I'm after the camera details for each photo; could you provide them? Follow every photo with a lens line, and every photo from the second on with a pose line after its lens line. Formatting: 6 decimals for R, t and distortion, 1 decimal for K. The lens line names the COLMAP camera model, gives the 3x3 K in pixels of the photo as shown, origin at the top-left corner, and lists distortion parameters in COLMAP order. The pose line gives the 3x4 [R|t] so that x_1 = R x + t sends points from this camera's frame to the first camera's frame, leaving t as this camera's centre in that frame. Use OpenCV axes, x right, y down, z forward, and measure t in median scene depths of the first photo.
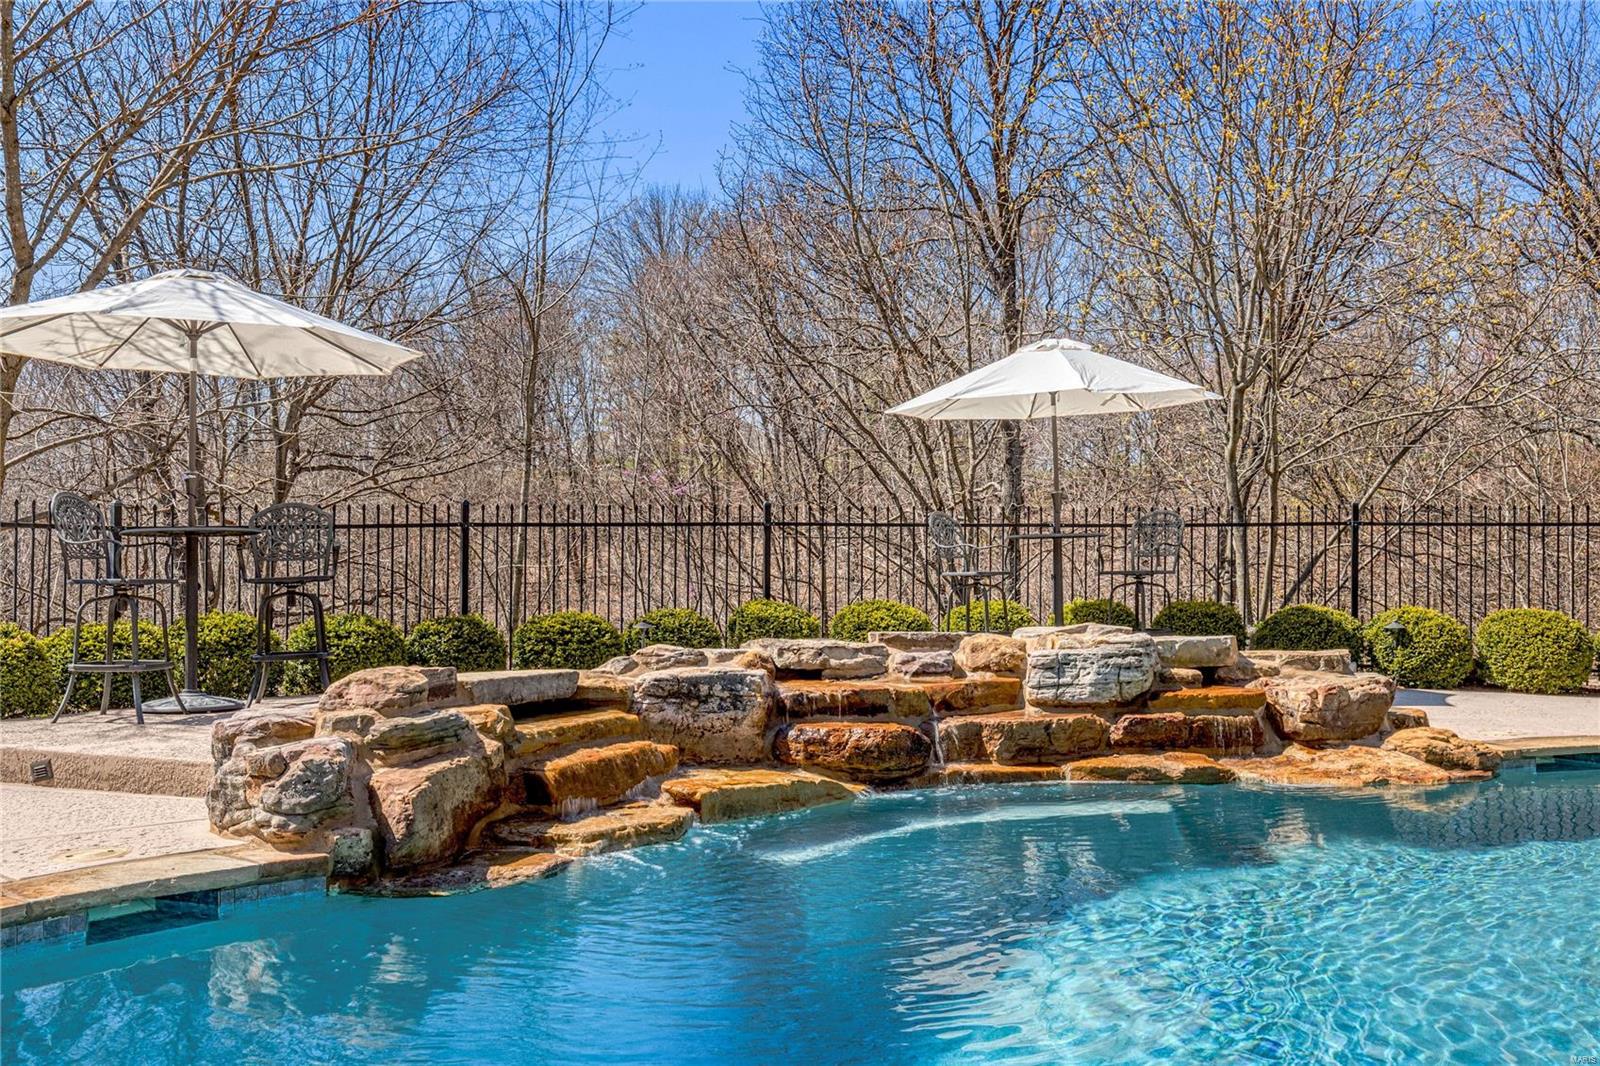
lens RADIAL K [[1390.1, 0, 747.3], [0, 1390.1, 536.6], [0, 0, 1]] dist [-0.013229, -0.009191]
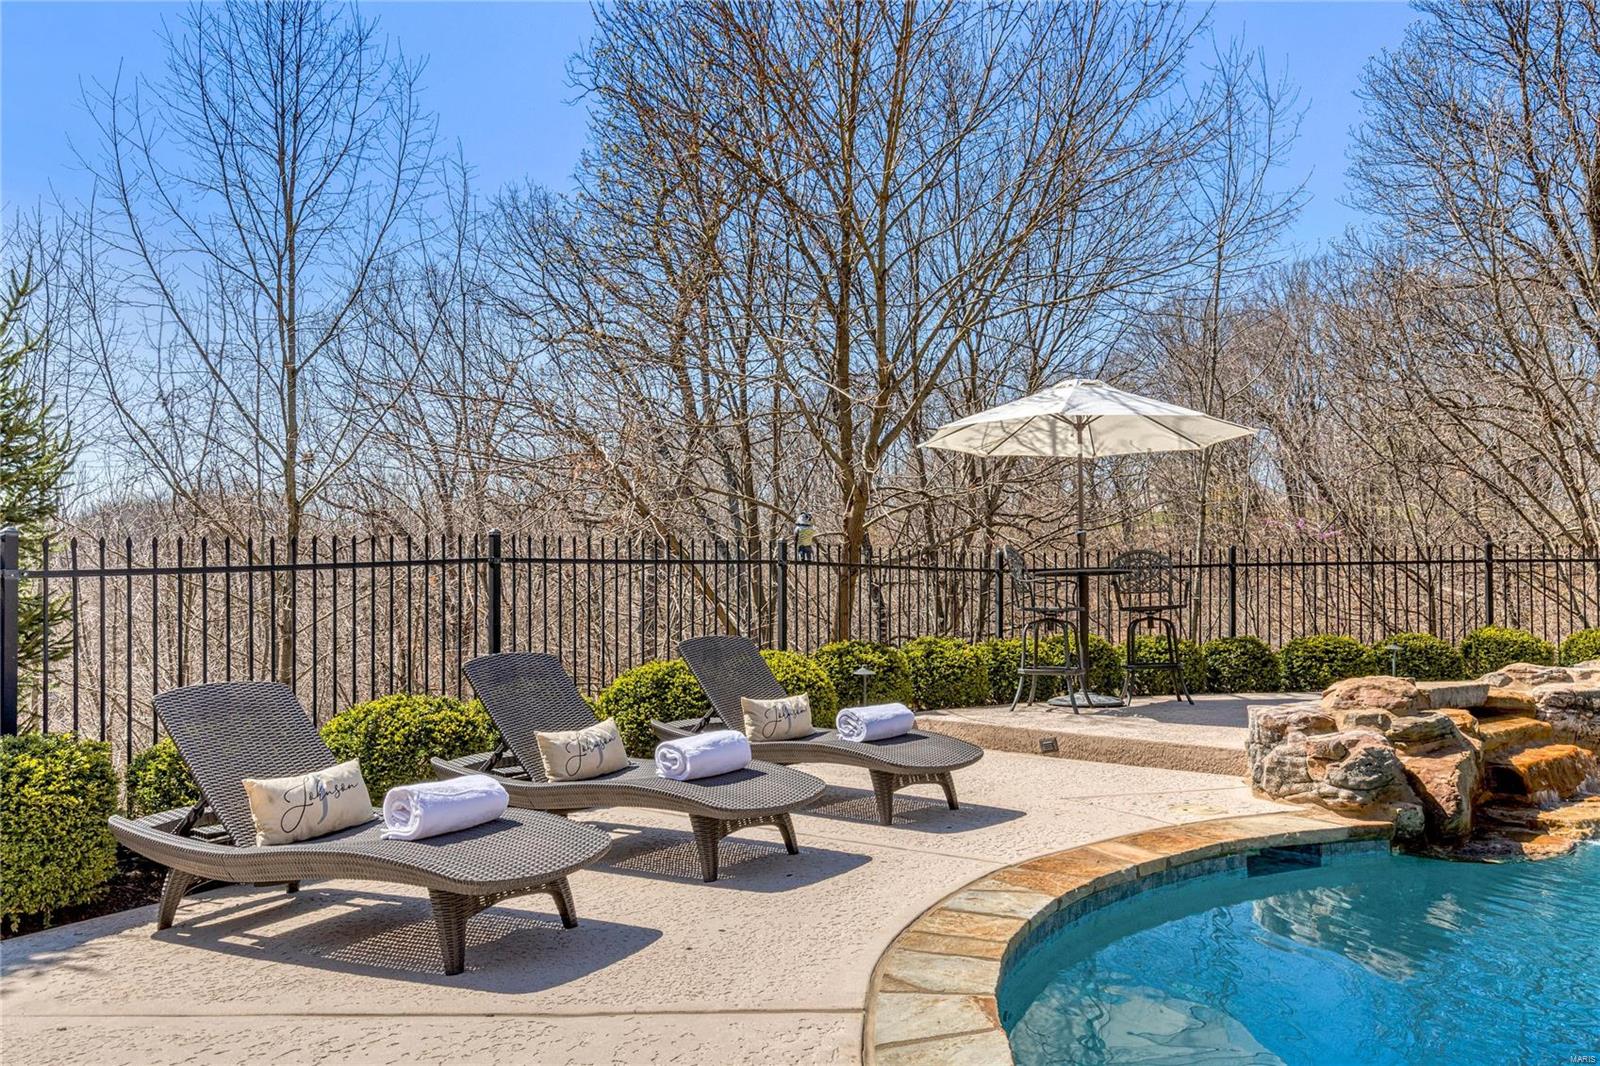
lens RADIAL K [[1073.9, 0, 779.6], [0, 1073.9, 563.5], [0, 0, 1]] dist [0.006324, 0.000933]
pose [[0.925185, -0.015307, -0.379207, -0.387788], [0.010470, 0.999835, -0.014814, -0.000002], [0.379372, 0.009735, 0.925193, -0.113286]]
